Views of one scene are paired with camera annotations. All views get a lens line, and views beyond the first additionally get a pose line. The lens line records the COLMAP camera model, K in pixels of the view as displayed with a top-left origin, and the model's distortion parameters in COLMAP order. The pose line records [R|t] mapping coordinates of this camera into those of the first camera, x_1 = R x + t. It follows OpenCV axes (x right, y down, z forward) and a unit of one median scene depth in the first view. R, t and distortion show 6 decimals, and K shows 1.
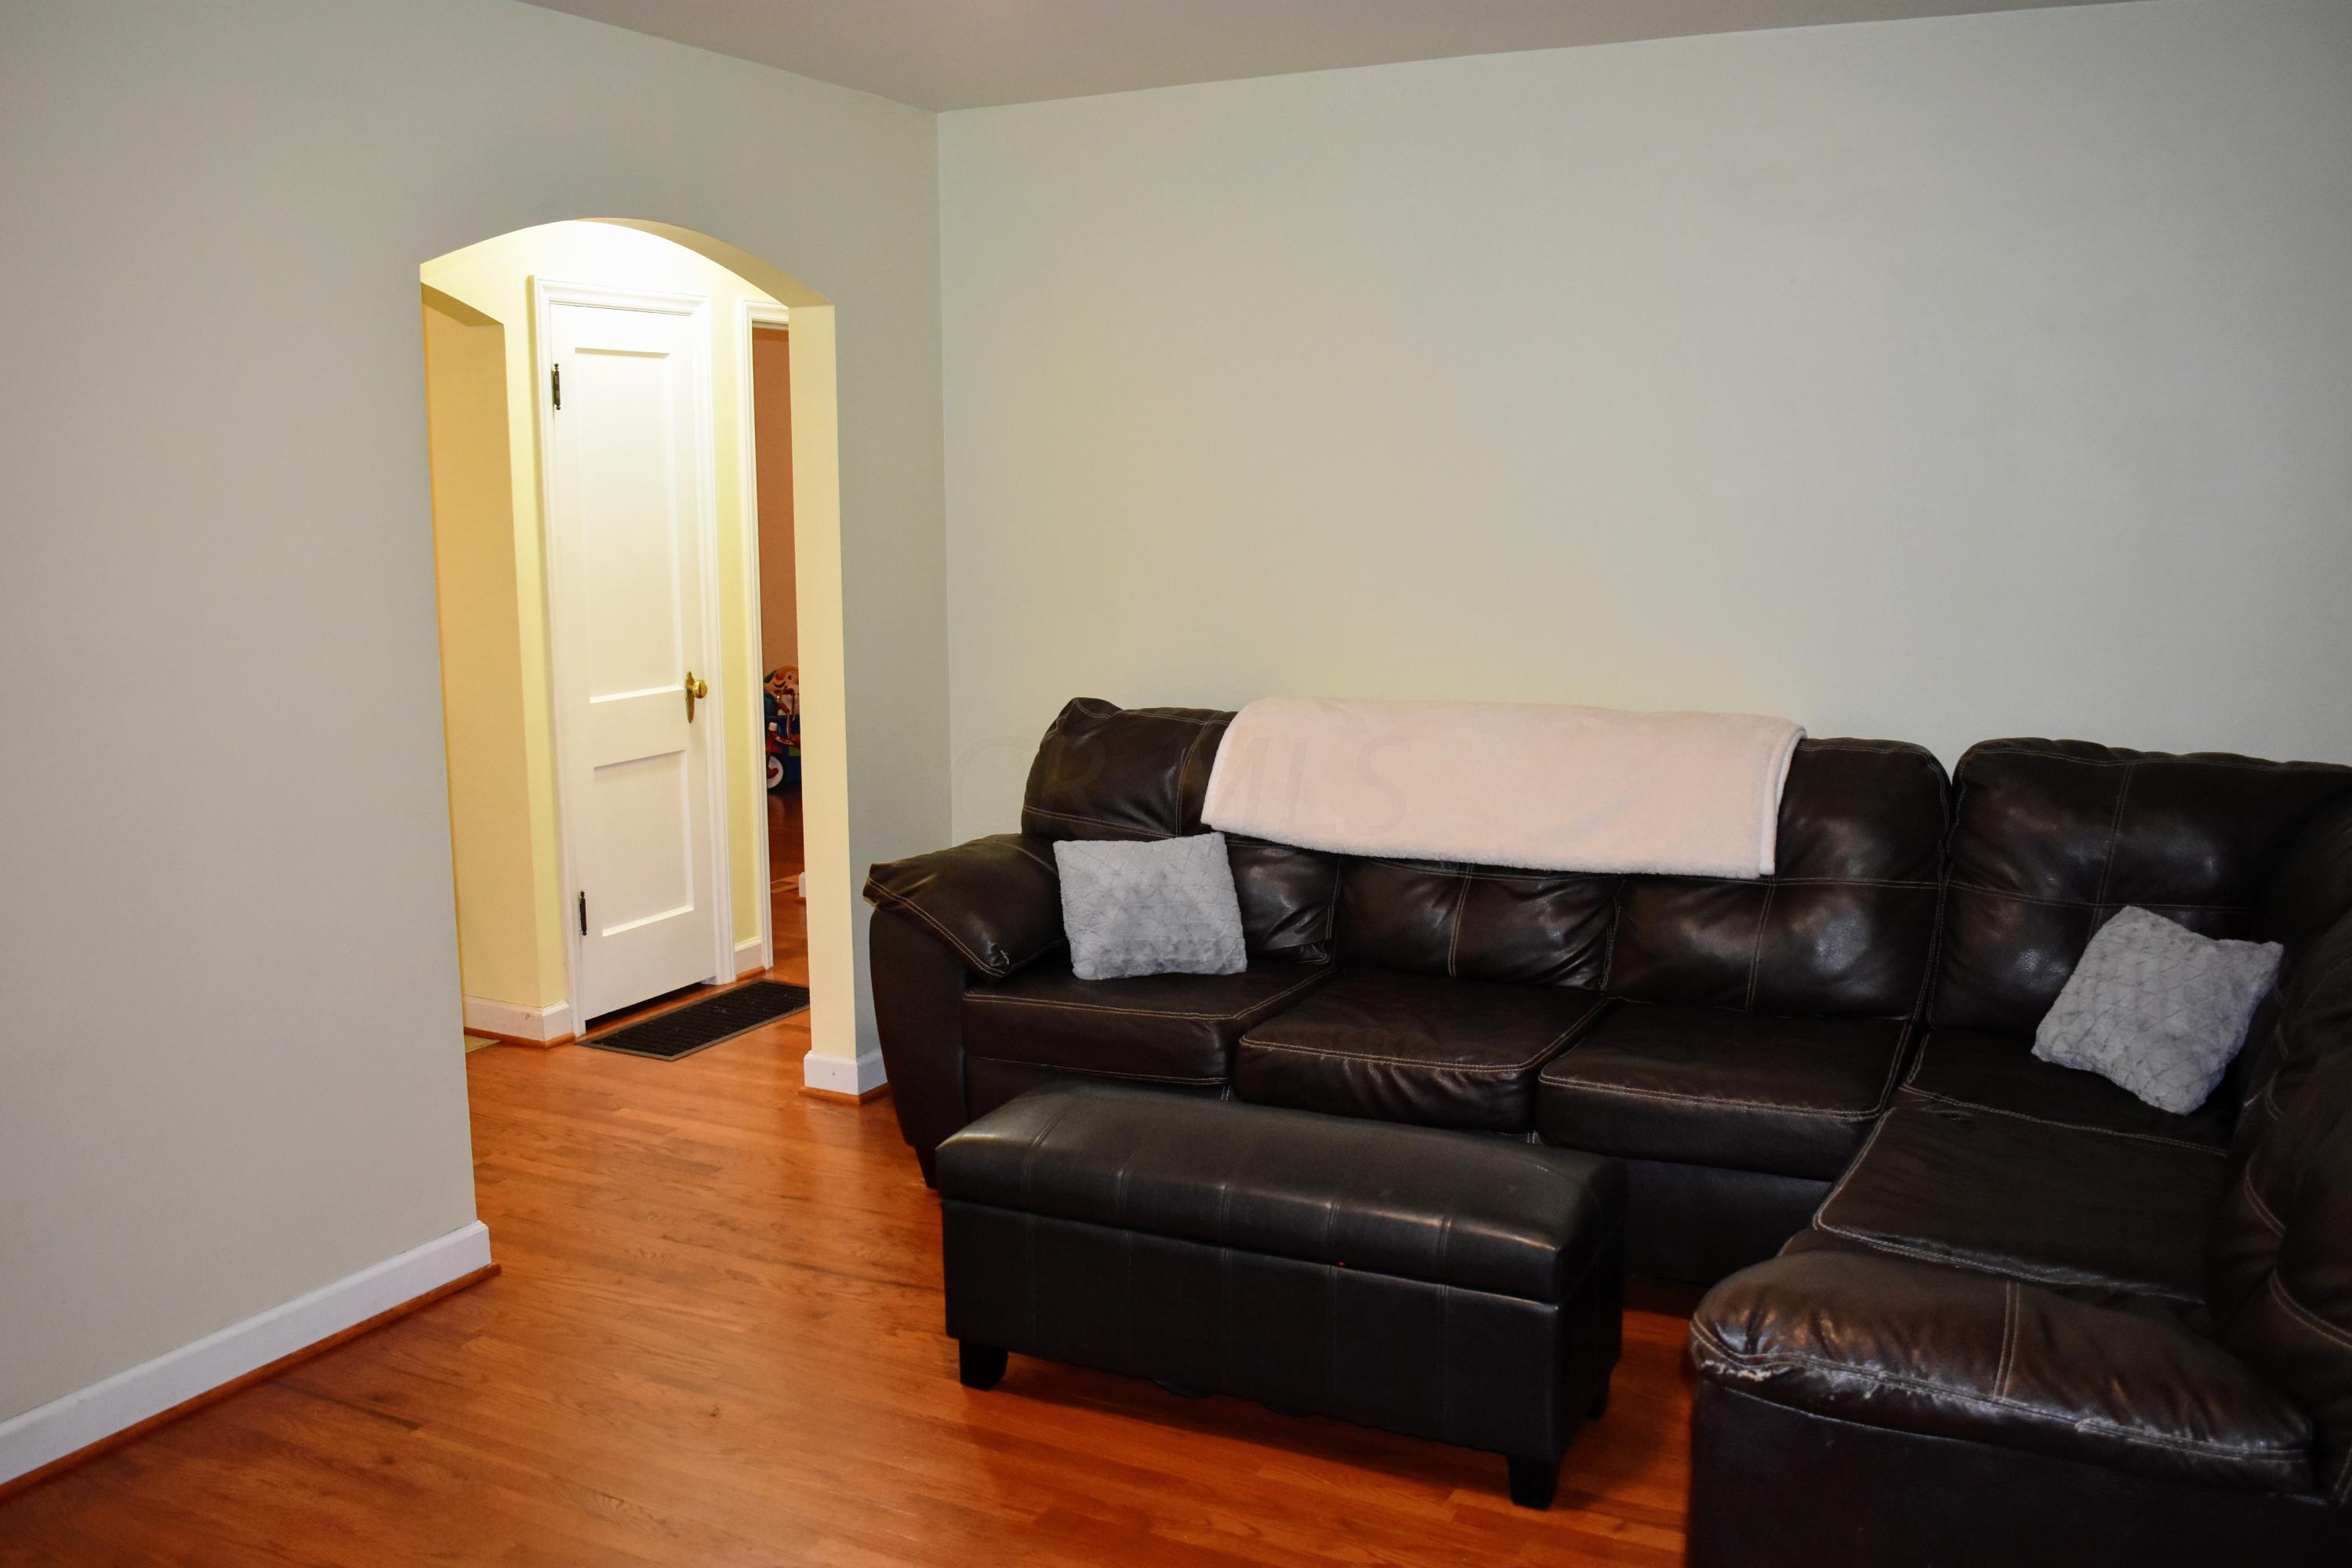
lens RADIAL K [[2014.4, 0, 1183.2], [0, 2014.4, 783.6], [0, 0, 1]] dist [-0.092637, 0.022131]
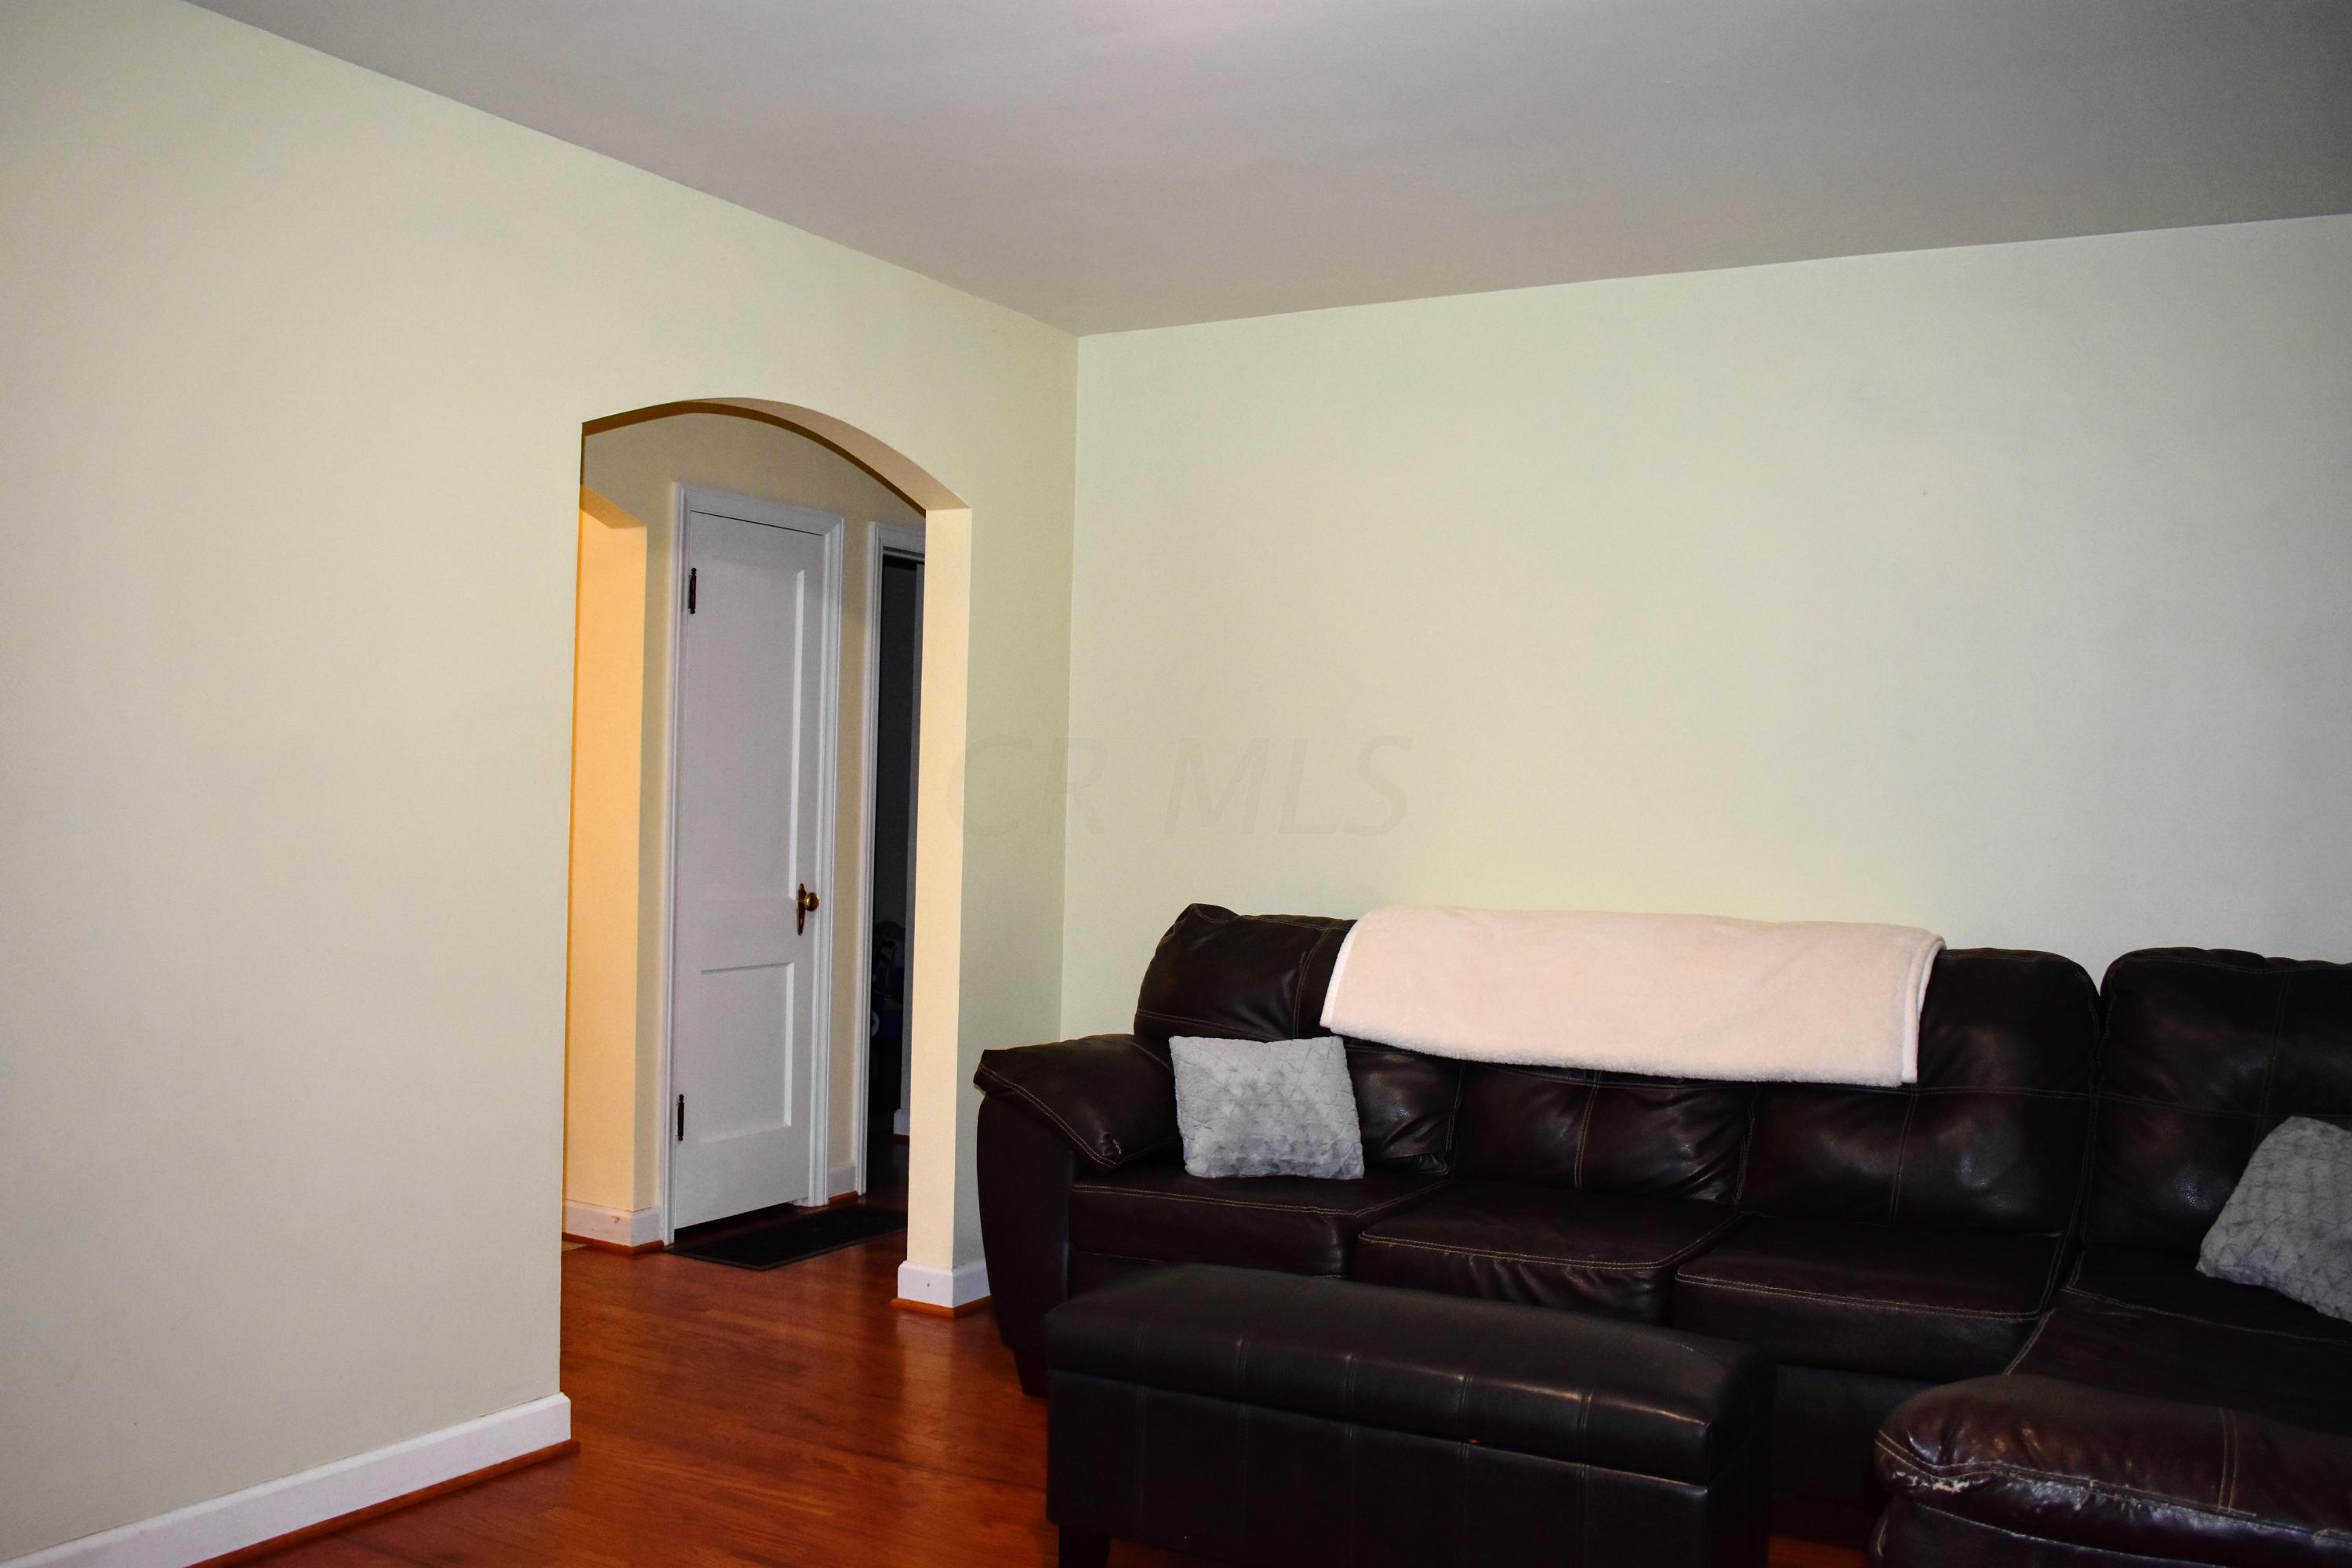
lens RADIAL K [[2017.4, 0, 1176.0], [0, 2017.4, 784.0], [0, 0, 1]] dist [-0.091780, 0.021198]
pose [[0.998355, 0.030908, -0.048292, -0.019931], [-0.038151, 0.986844, -0.157108, 0.069116], [0.042801, 0.158692, 0.986400, 0.014461]]
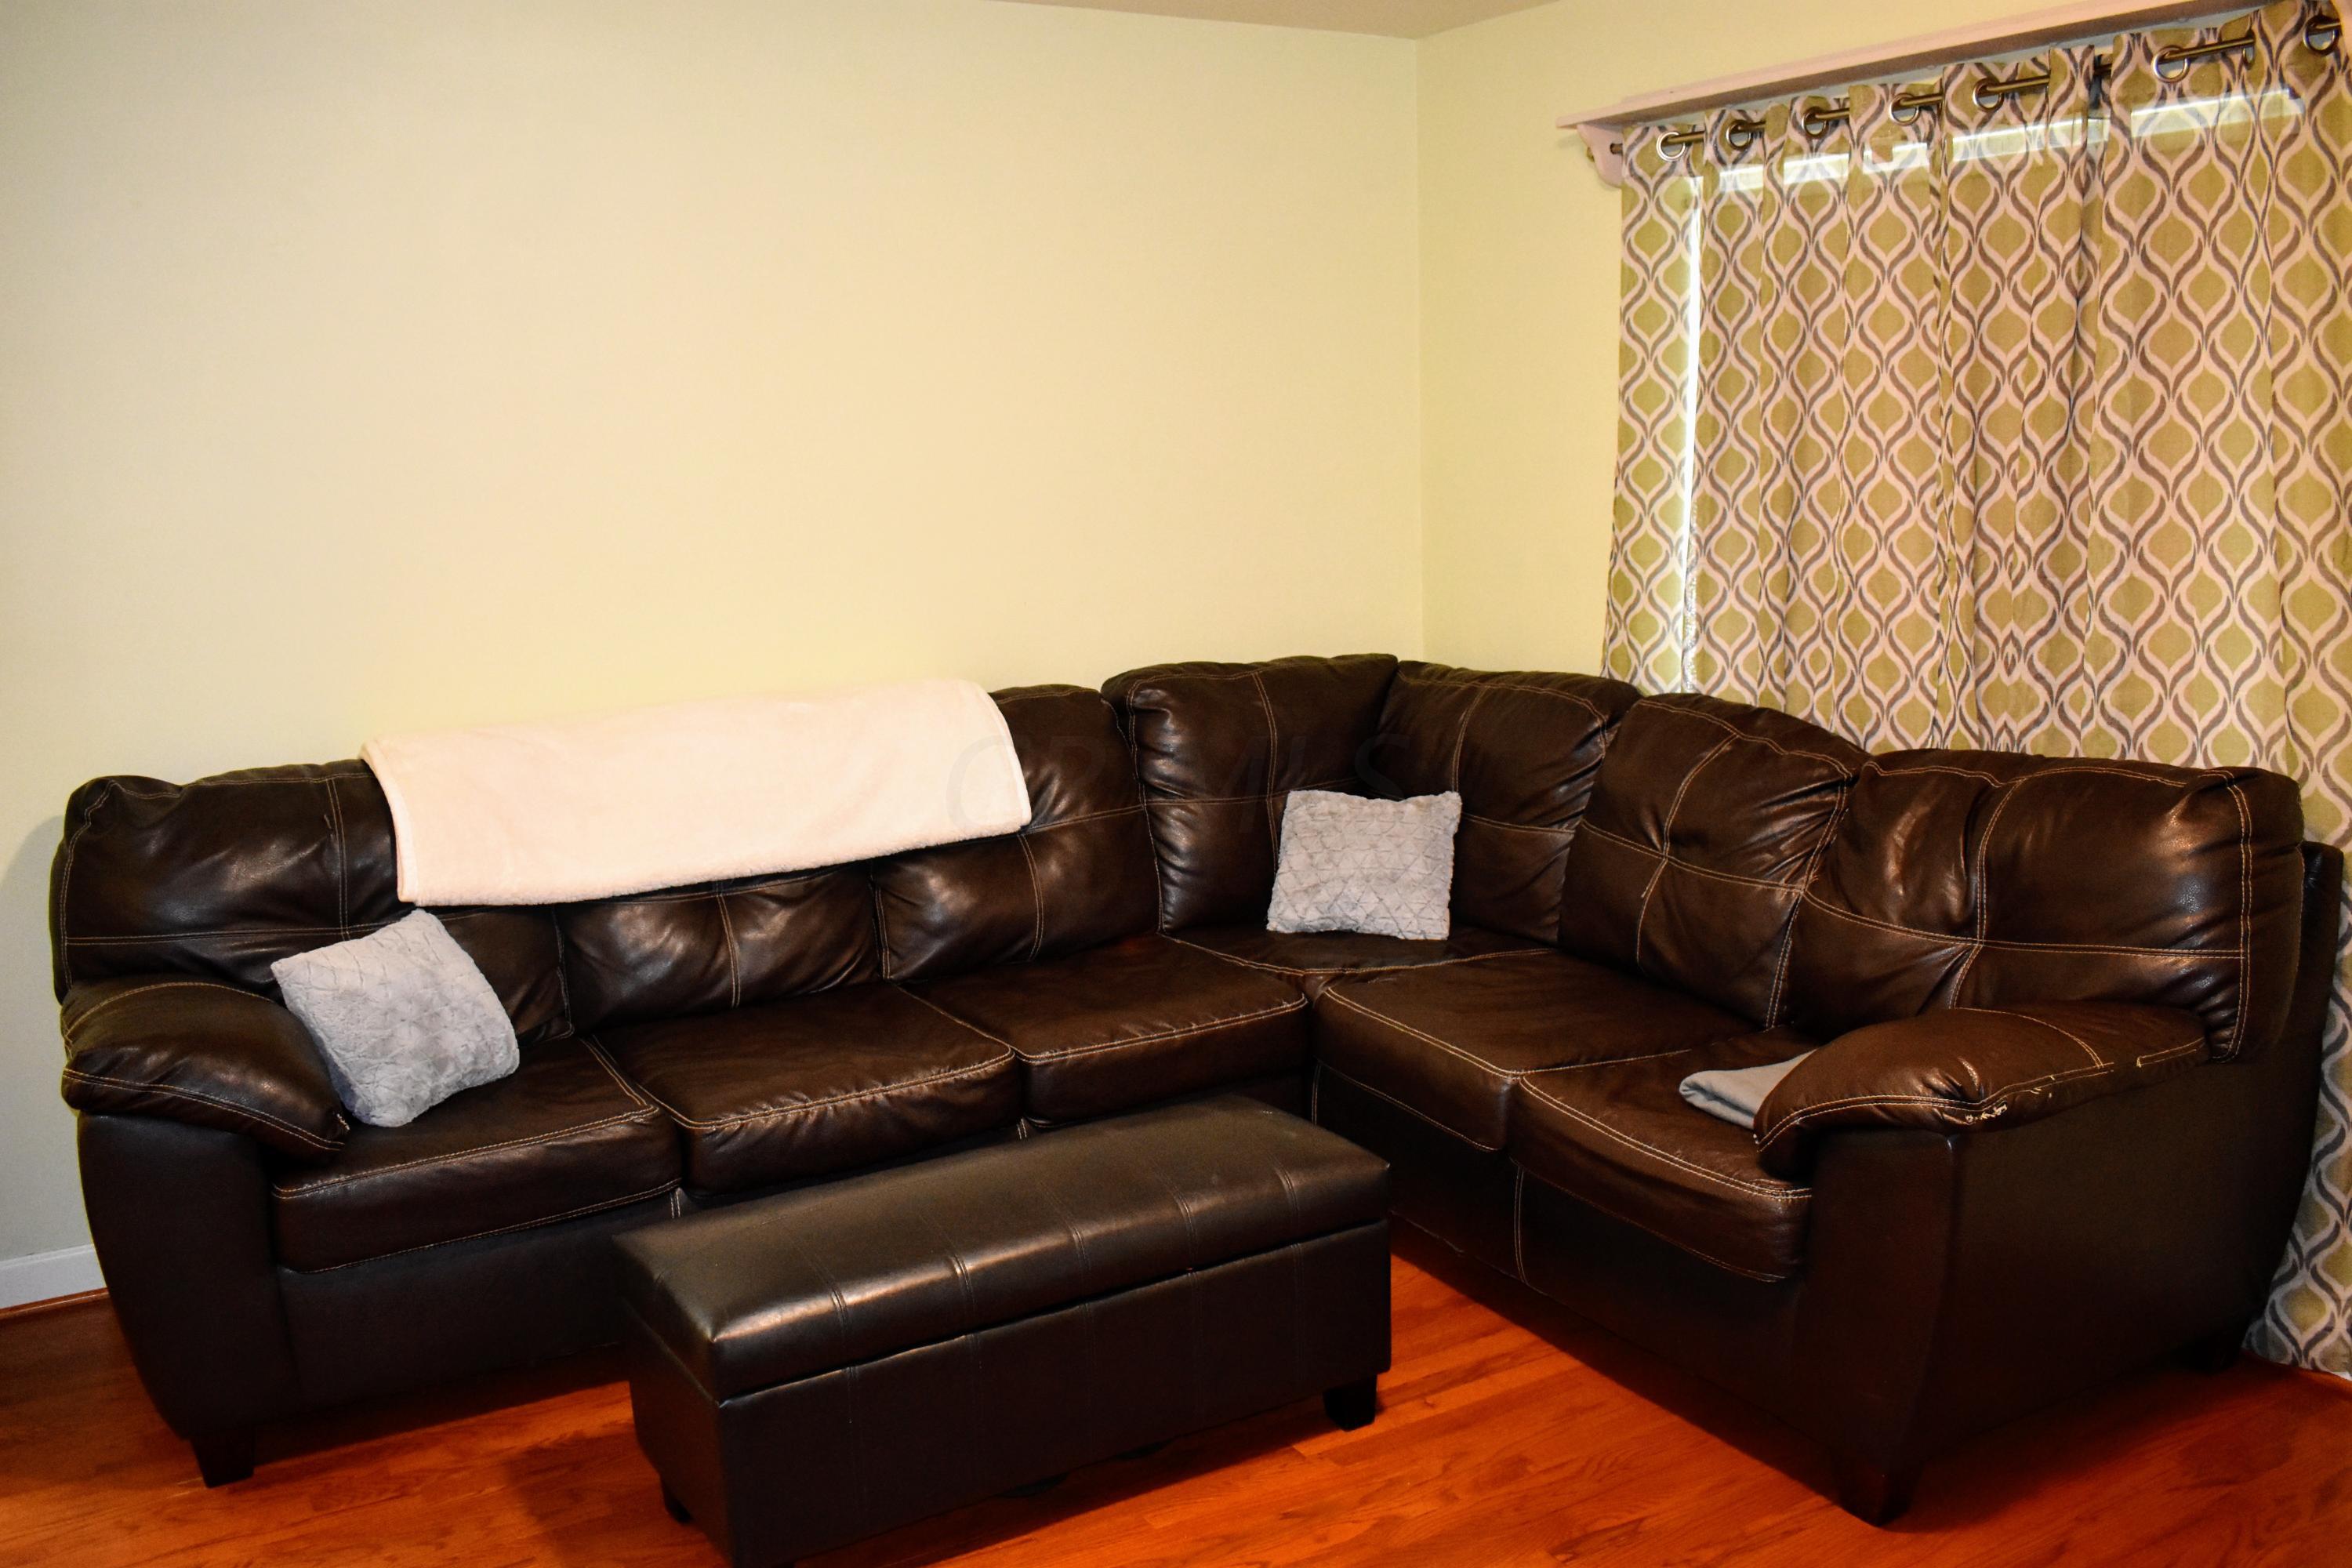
lens RADIAL K [[2014.4, 0, 1183.2], [0, 2014.4, 783.6], [0, 0, 1]] dist [-0.092637, 0.022131]
pose [[0.530112, -0.151883, 0.834214, -0.535160], [0.149902, 0.985117, 0.084101, -0.051442], [-0.834572, 0.080468, 0.544990, 0.375478]]
